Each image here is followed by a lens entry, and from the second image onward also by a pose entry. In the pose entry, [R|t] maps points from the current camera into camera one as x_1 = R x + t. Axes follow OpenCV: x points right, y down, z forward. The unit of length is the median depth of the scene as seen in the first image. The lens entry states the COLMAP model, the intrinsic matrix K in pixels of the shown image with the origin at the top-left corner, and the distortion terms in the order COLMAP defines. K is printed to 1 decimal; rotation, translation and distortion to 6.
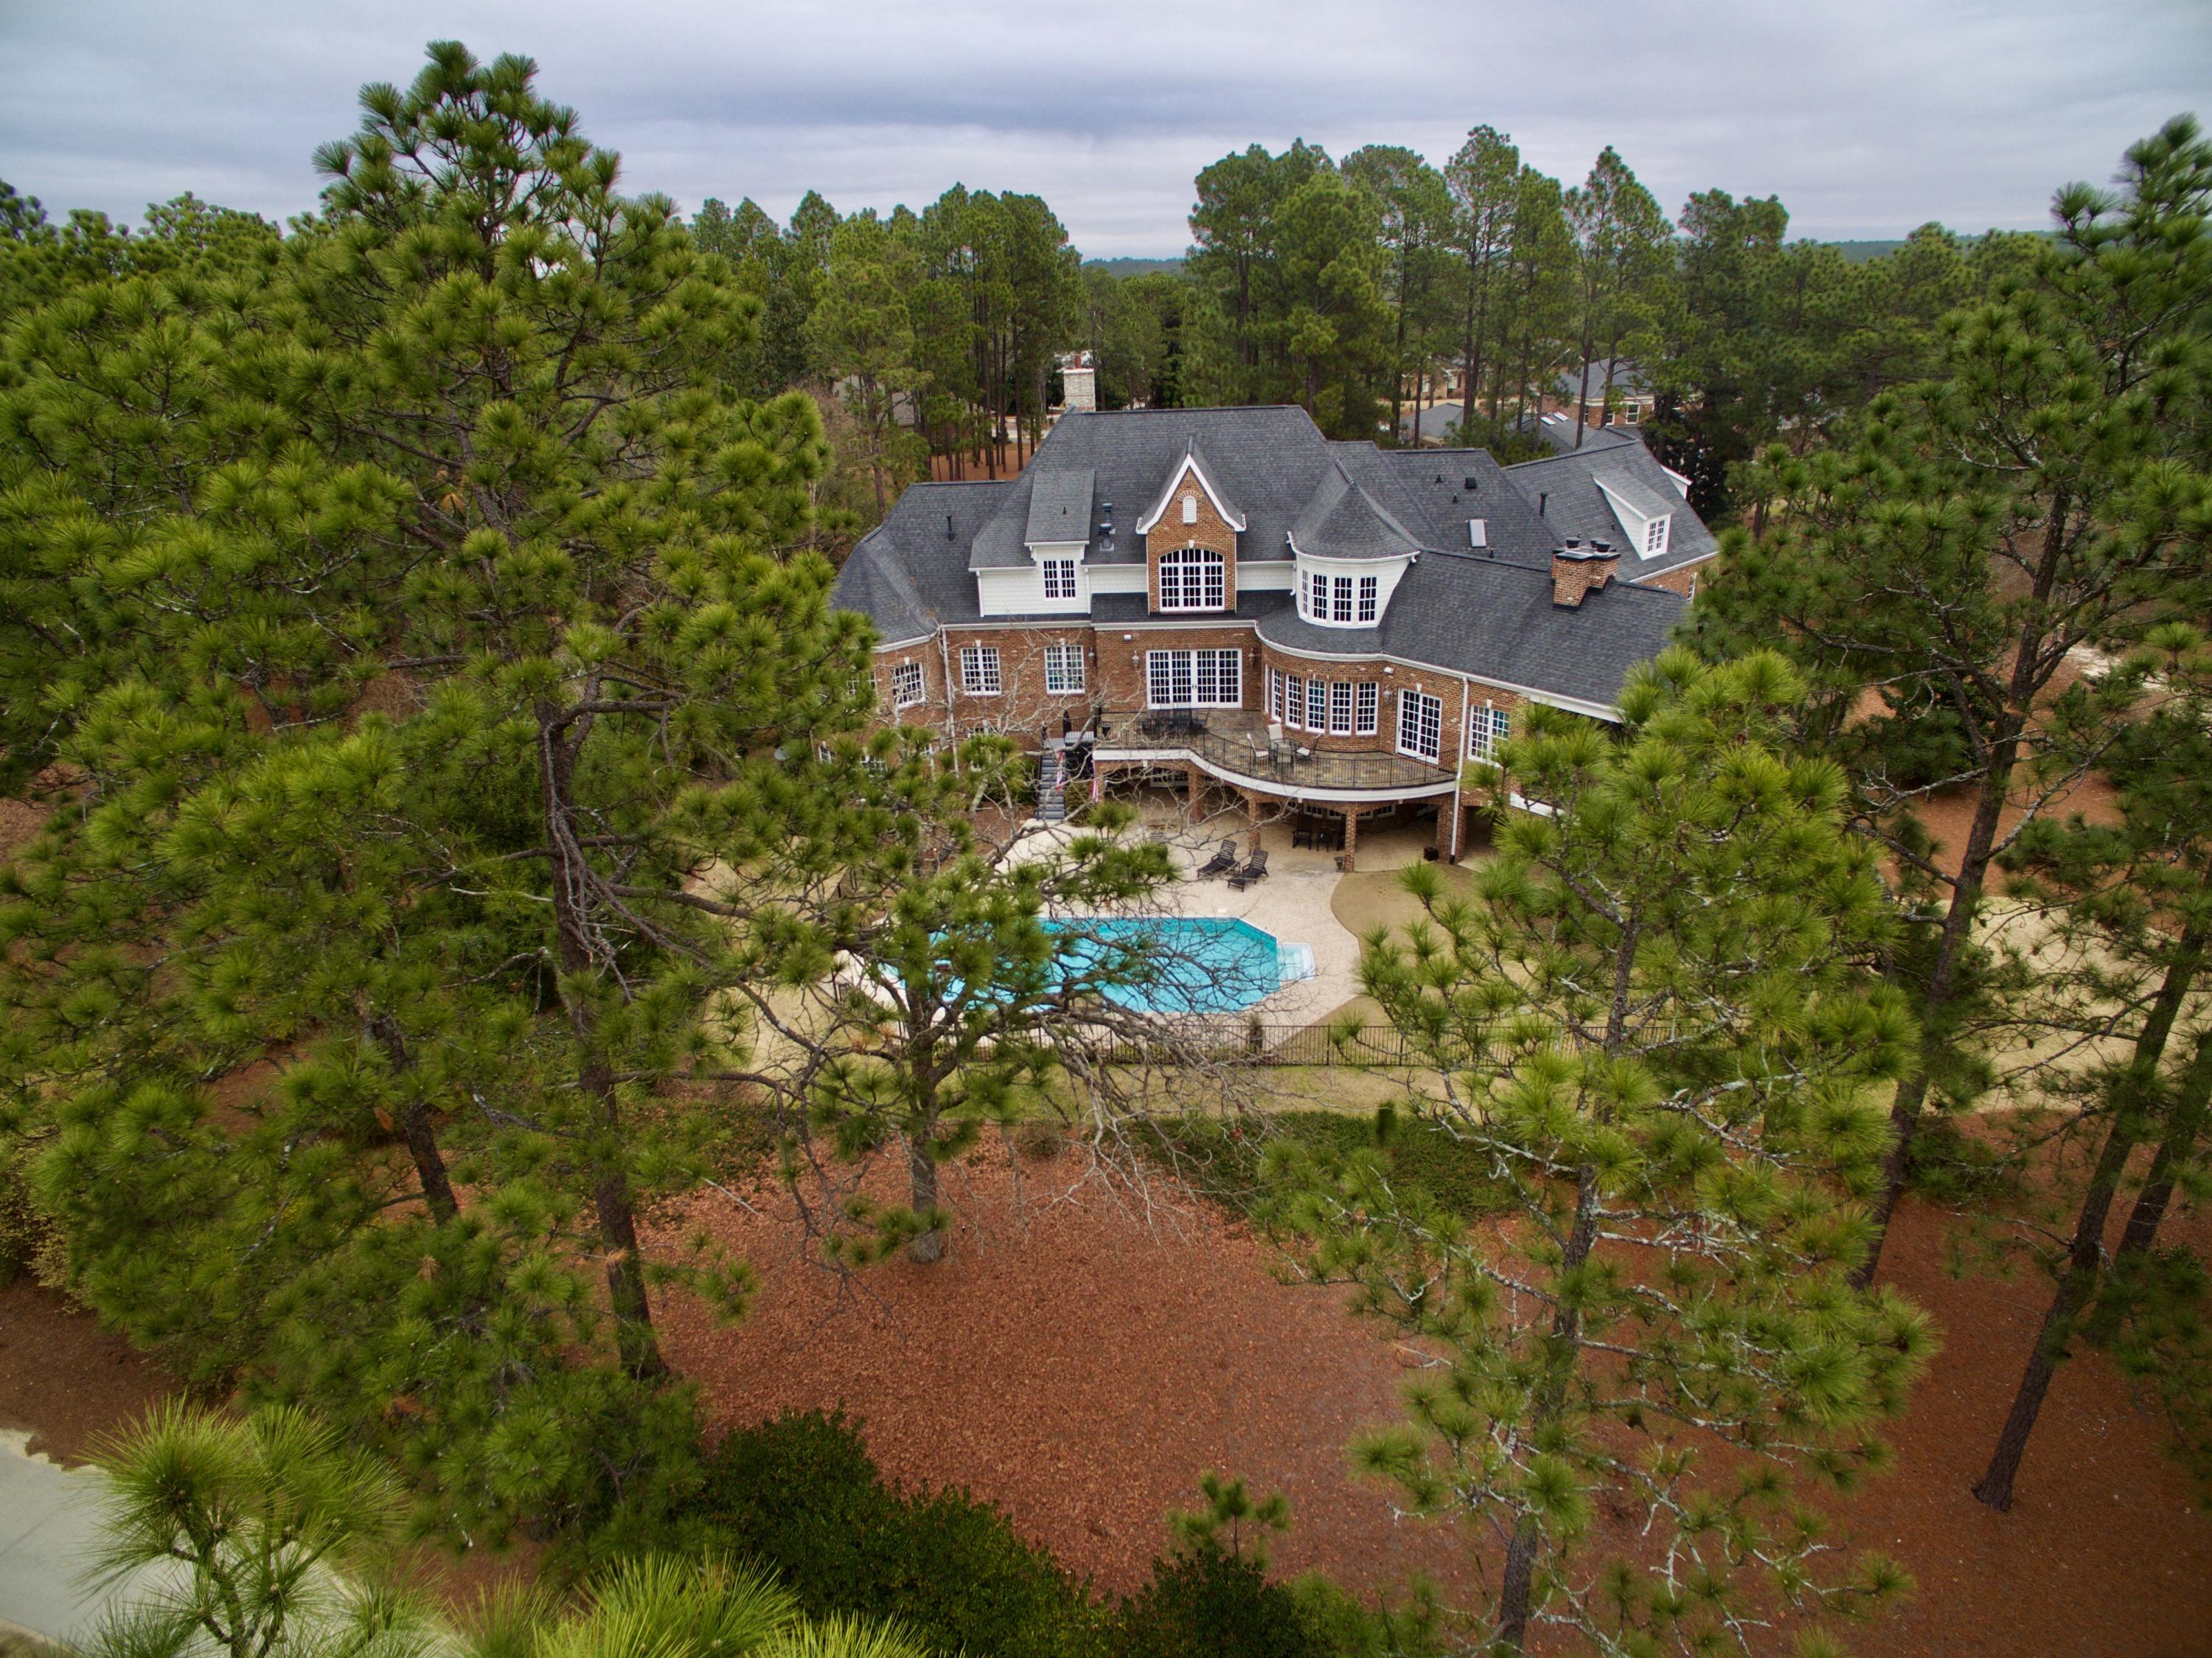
lens RADIAL K [[1266.3, 0, 1093.3], [0, 1266.3, 821.7], [0, 0, 1]] dist [-0.070615, 0.002515]
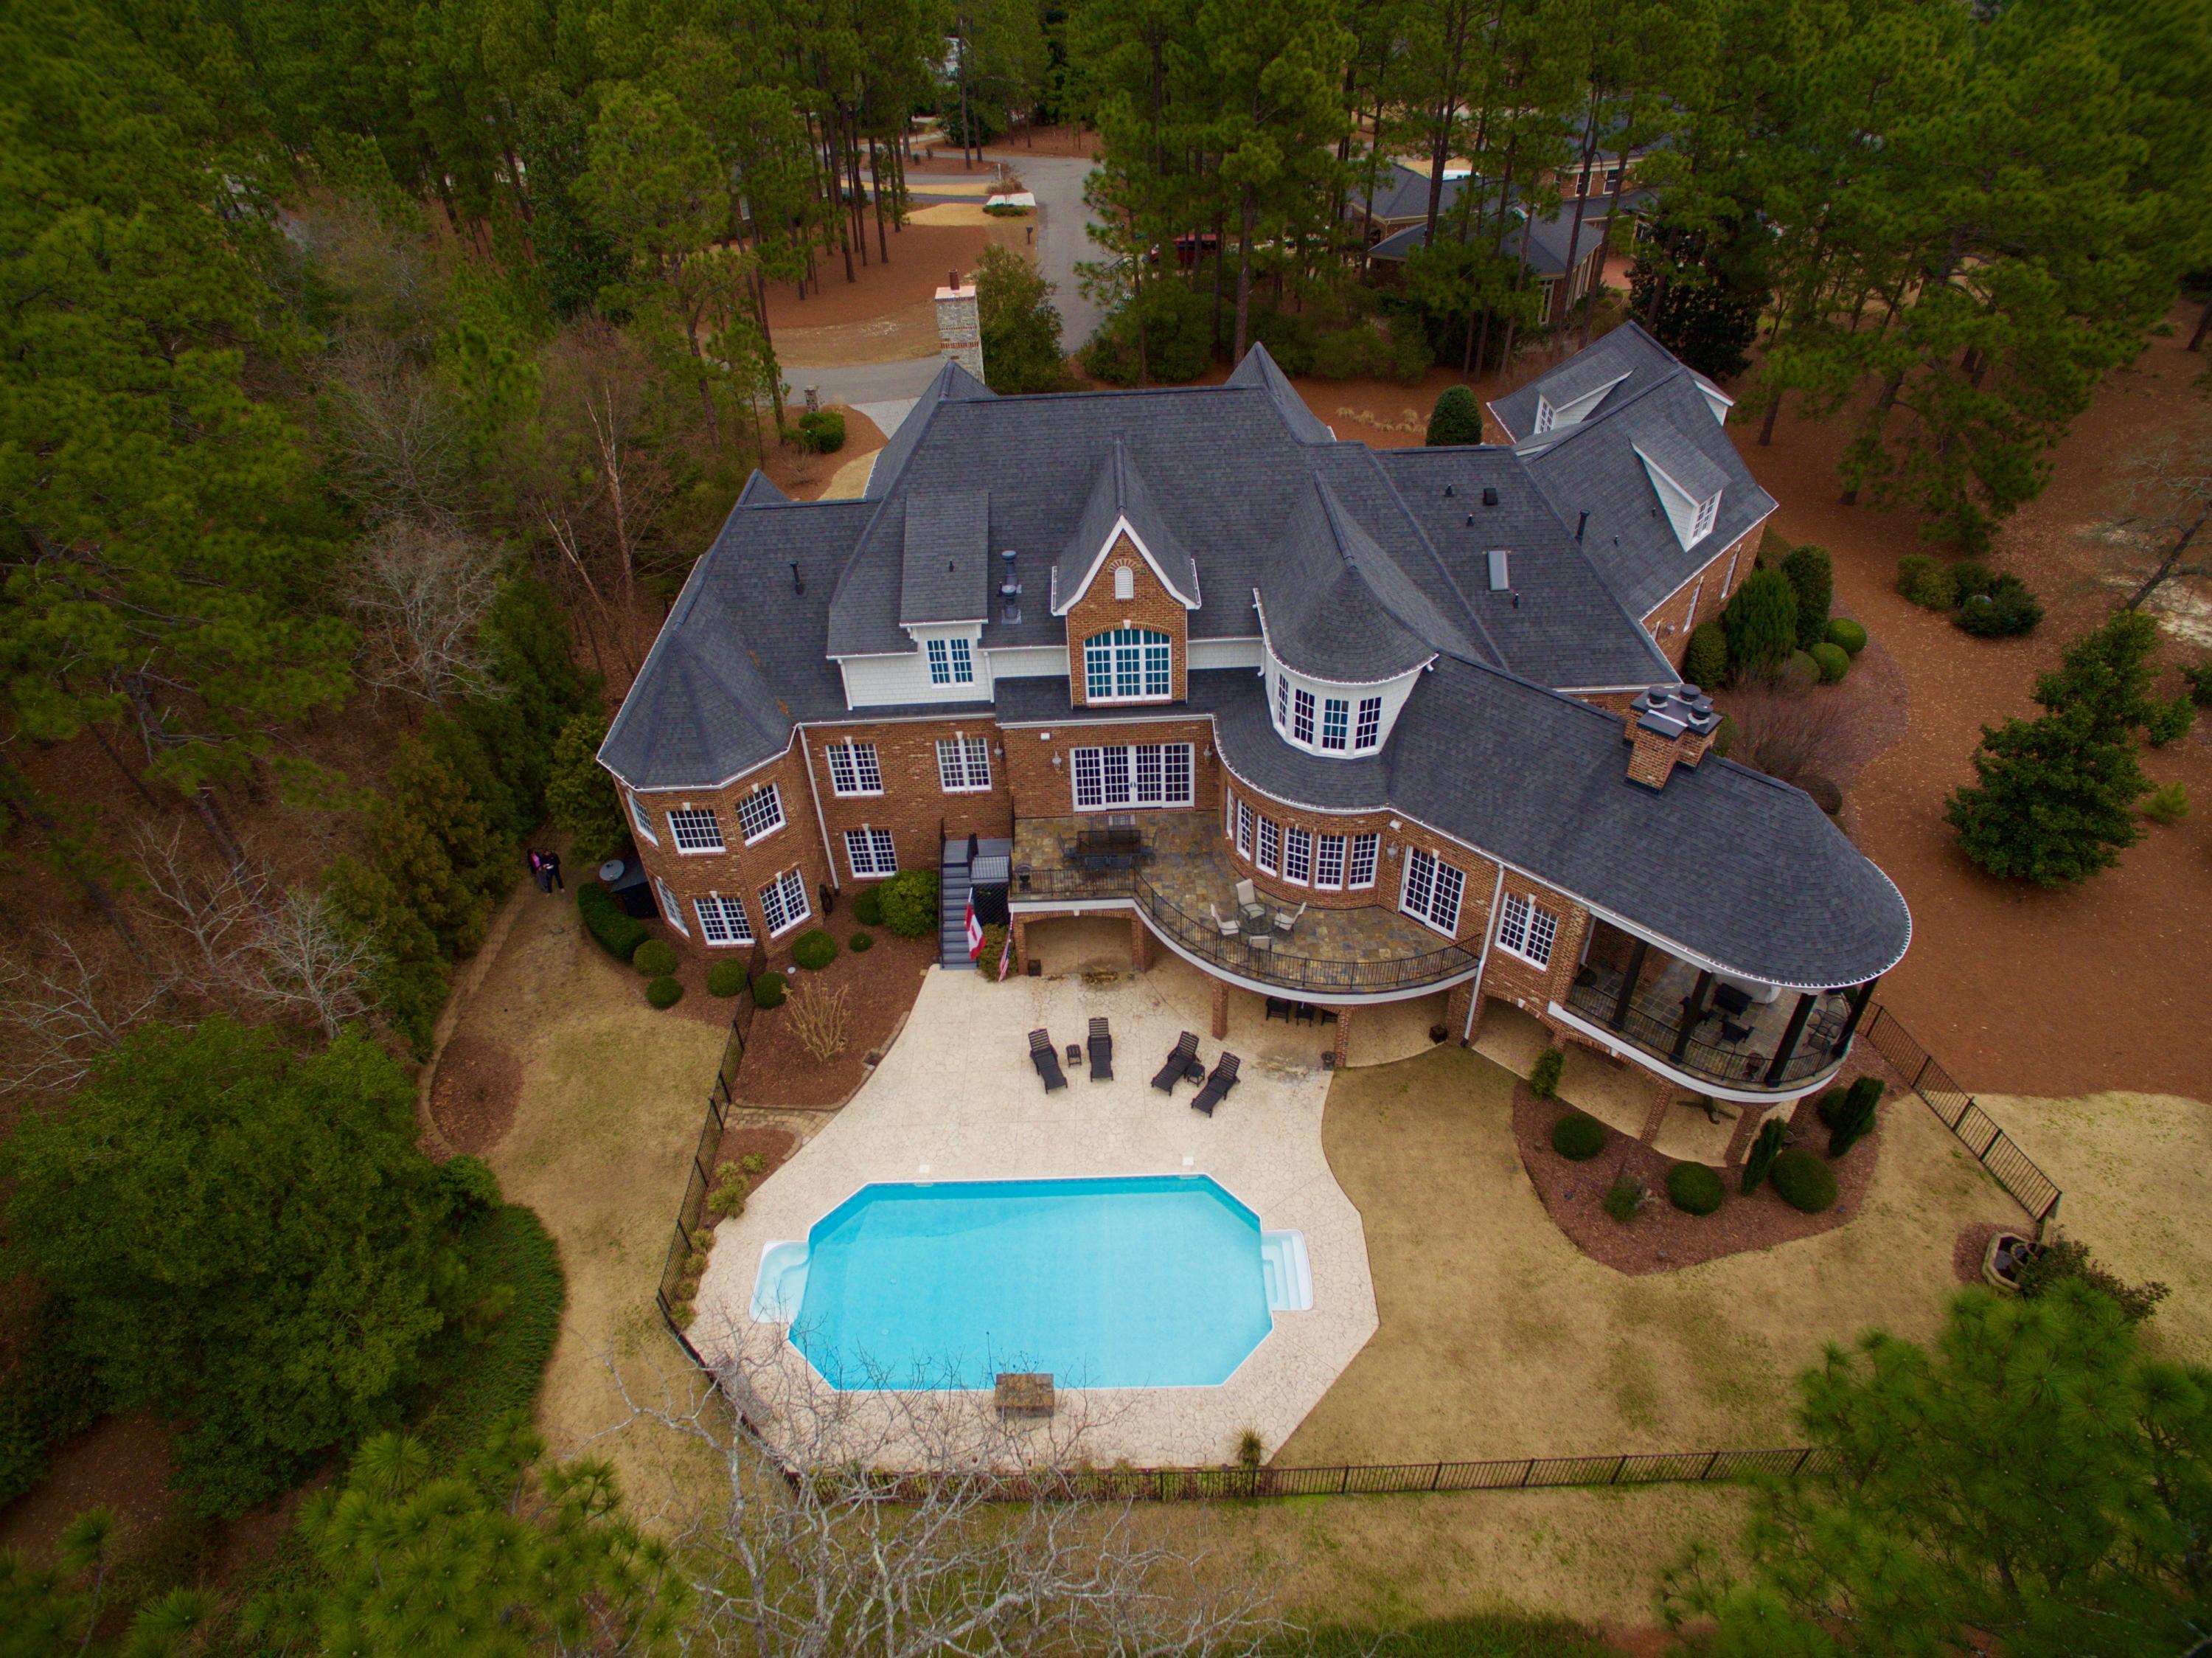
lens RADIAL K [[1266.3, 0, 1093.3], [0, 1266.3, 821.7], [0, 0, 1]] dist [-0.070615, 0.002515]
pose [[0.995734, -0.057237, 0.072367, -0.002094], [0.037293, 0.967072, 0.251757, -0.290562], [-0.084394, -0.247984, 0.965081, 0.254518]]
